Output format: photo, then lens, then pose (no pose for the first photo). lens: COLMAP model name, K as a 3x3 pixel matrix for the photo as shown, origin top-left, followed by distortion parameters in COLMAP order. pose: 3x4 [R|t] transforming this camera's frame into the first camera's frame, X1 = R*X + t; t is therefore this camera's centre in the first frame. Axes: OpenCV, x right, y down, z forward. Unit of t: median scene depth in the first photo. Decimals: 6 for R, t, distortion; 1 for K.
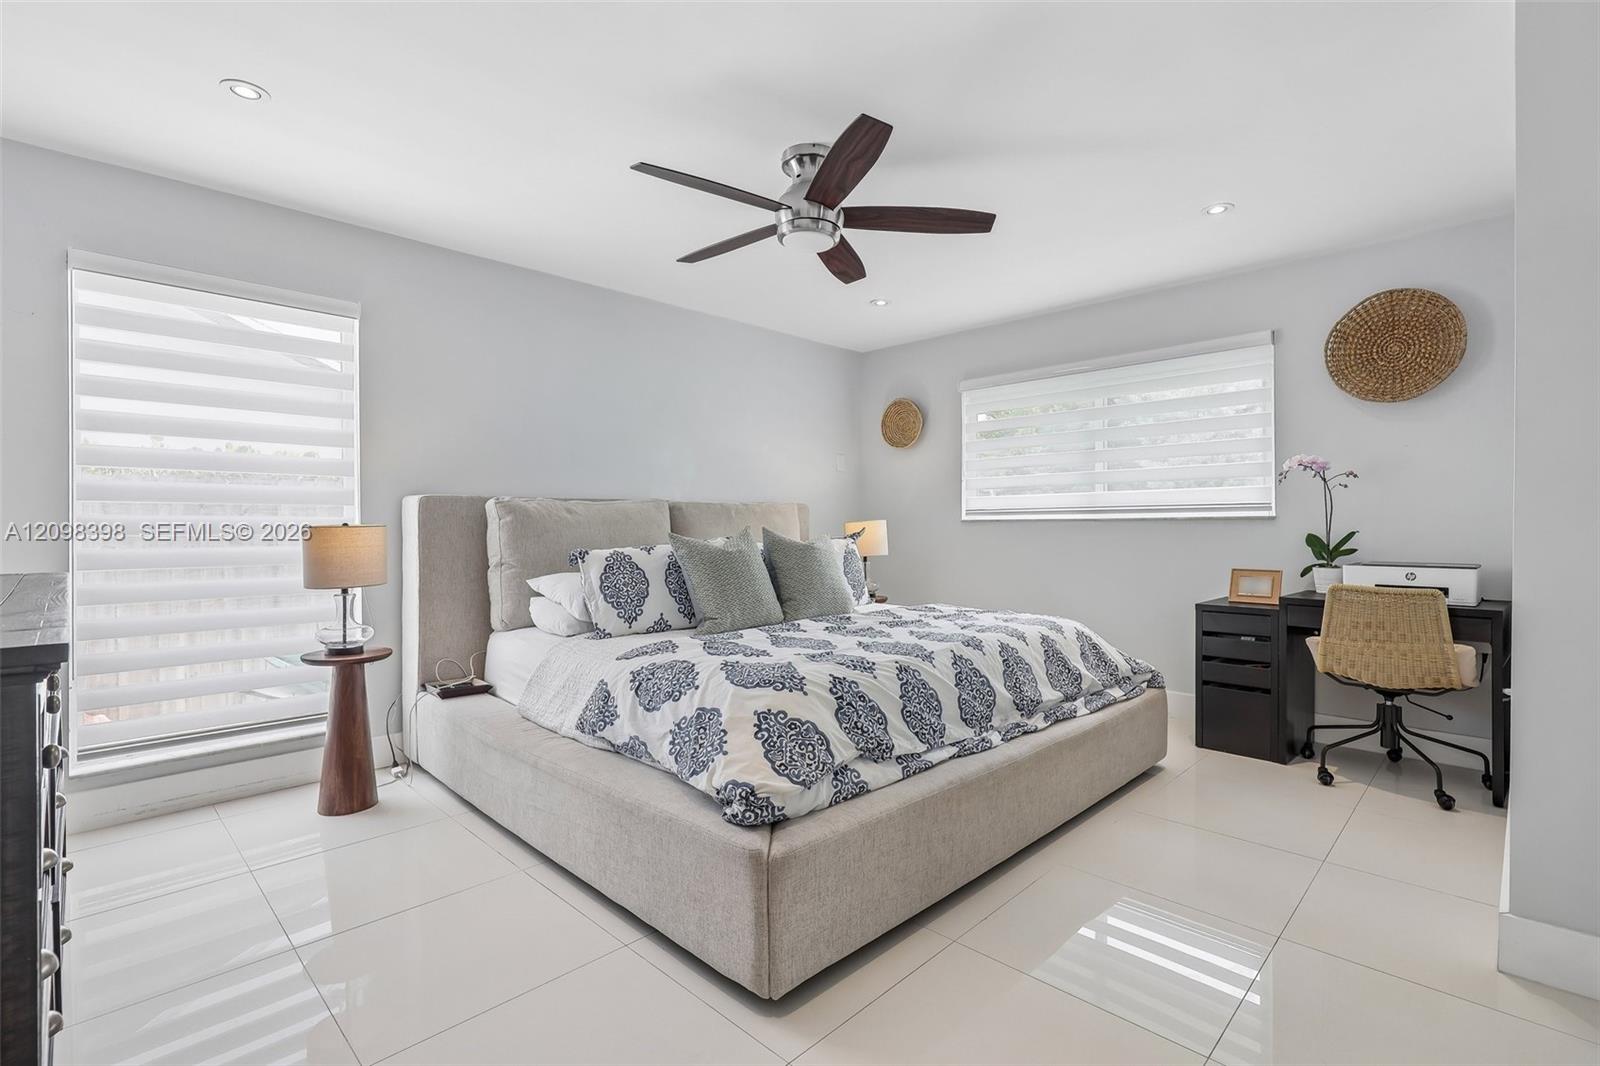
lens RADIAL K [[743.3, 0, 817.2], [0, 743.3, 528.0], [0, 0, 1]] dist [0.000345, -0.000662]
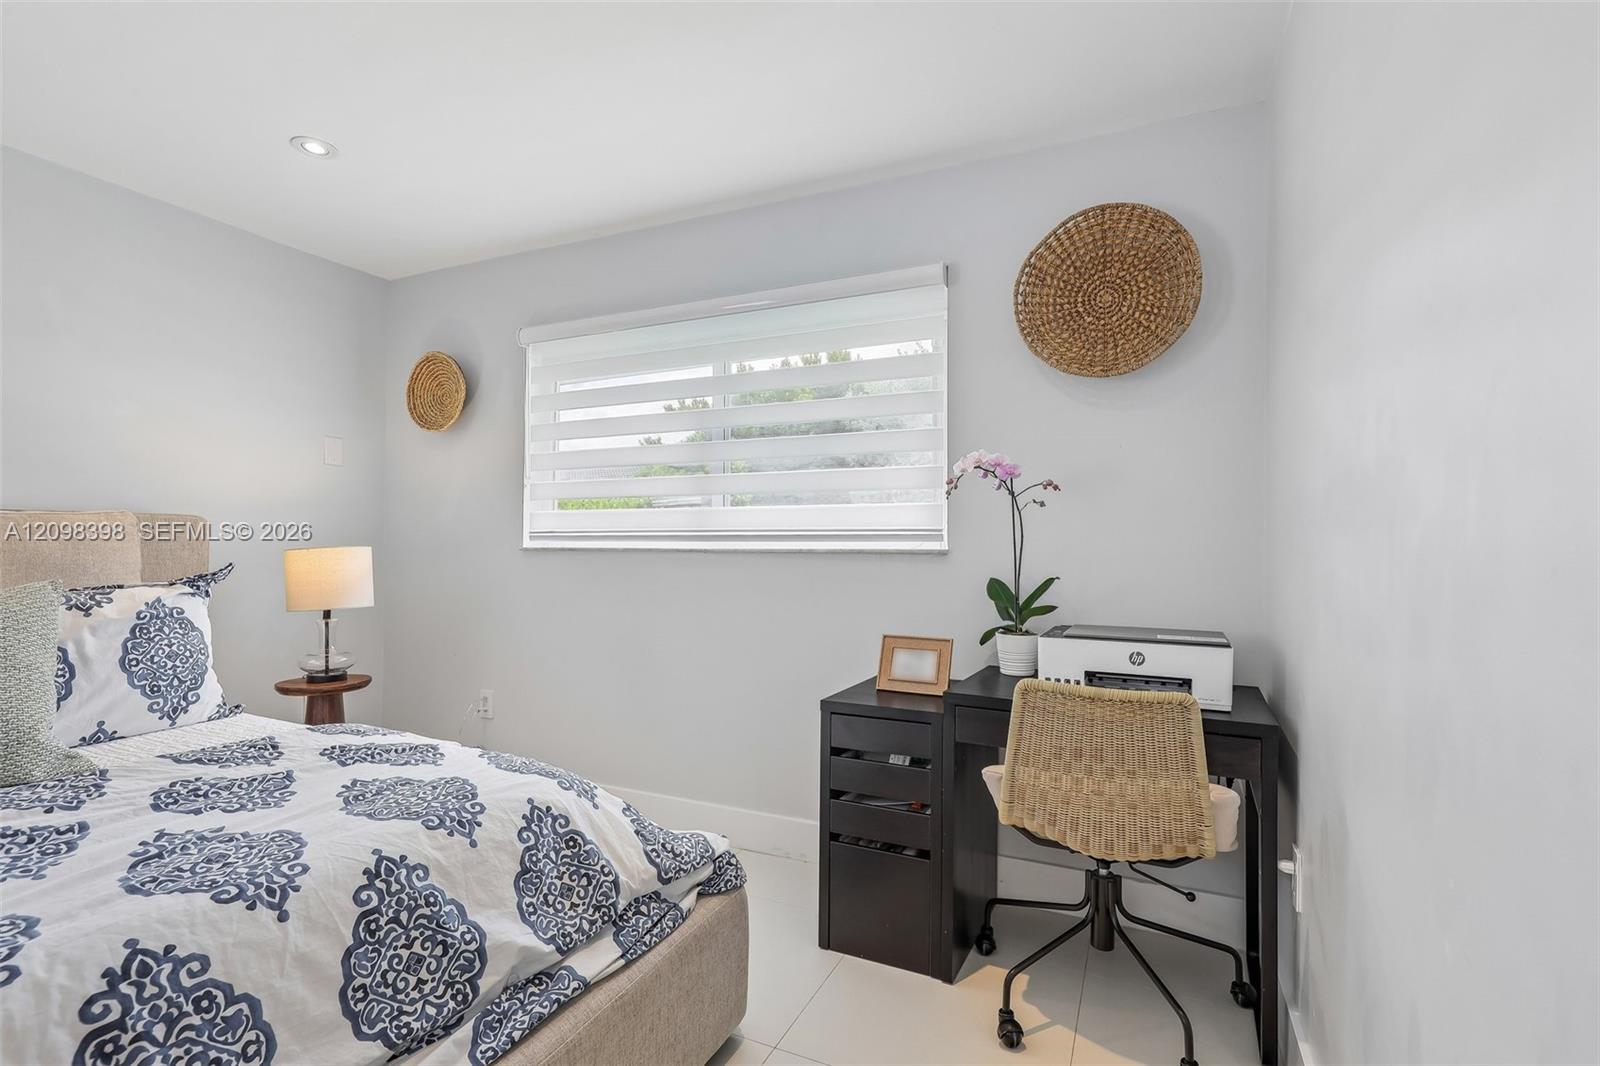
lens RADIAL K [[731.0, 0, 815.5], [0, 731.0, 539.8], [0, 0, 1]] dist [0.004538, 0.000241]
pose [[0.945289, 0.014745, 0.325901, 0.330143], [-0.010522, 0.999836, -0.014716, -0.015553], [-0.326065, 0.010482, 0.945289, 0.479235]]
